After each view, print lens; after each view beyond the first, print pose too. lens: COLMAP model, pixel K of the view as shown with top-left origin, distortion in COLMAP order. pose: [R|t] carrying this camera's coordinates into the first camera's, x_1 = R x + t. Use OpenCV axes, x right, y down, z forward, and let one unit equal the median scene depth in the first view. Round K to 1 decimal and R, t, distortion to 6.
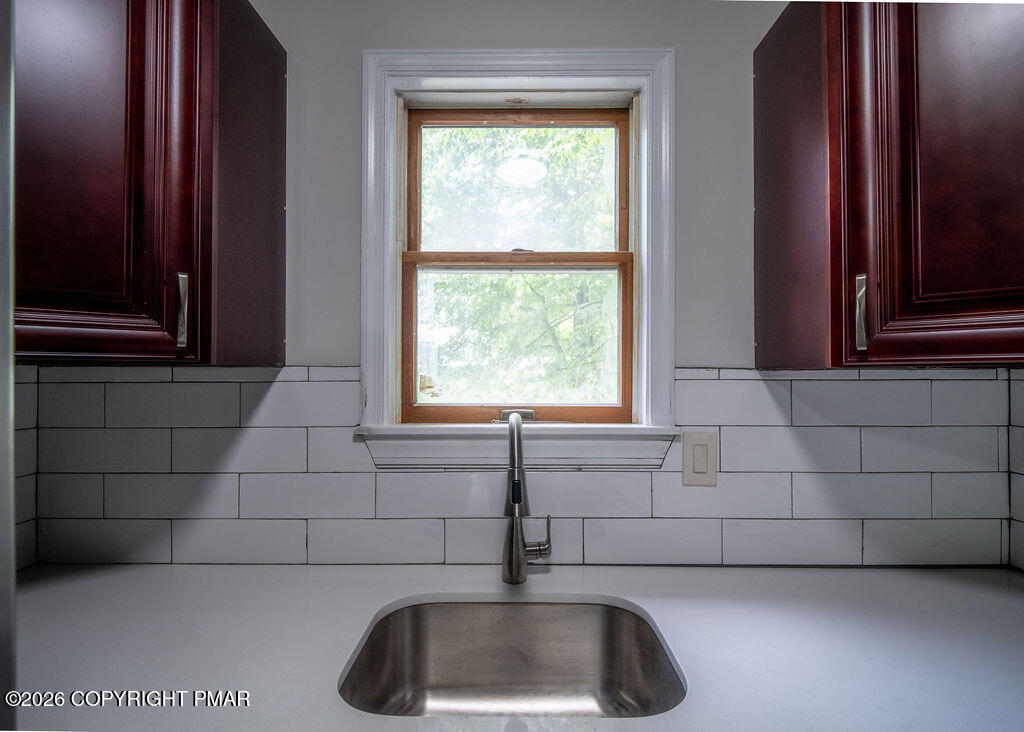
lens RADIAL K [[505.4, 0, 506.7], [0, 505.4, 367.9], [0, 0, 1]] dist [-0.005428, -0.001404]
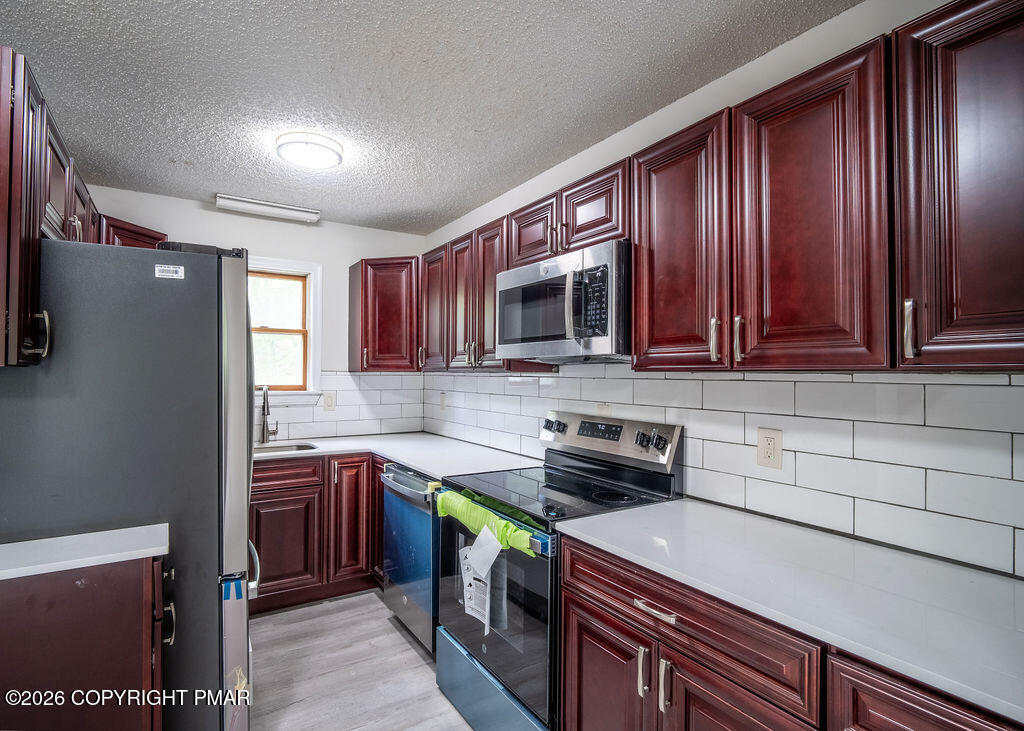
lens RADIAL K [[505.4, 0, 479.8], [0, 505.4, 367.8], [0, 0, 1]] dist [-0.005428, -0.001404]
pose [[0.849394, 0.005085, 0.527735, -0.443359], [-0.006972, 0.999974, 0.001586, -0.032743], [-0.527714, -0.005027, 0.849408, -2.010021]]
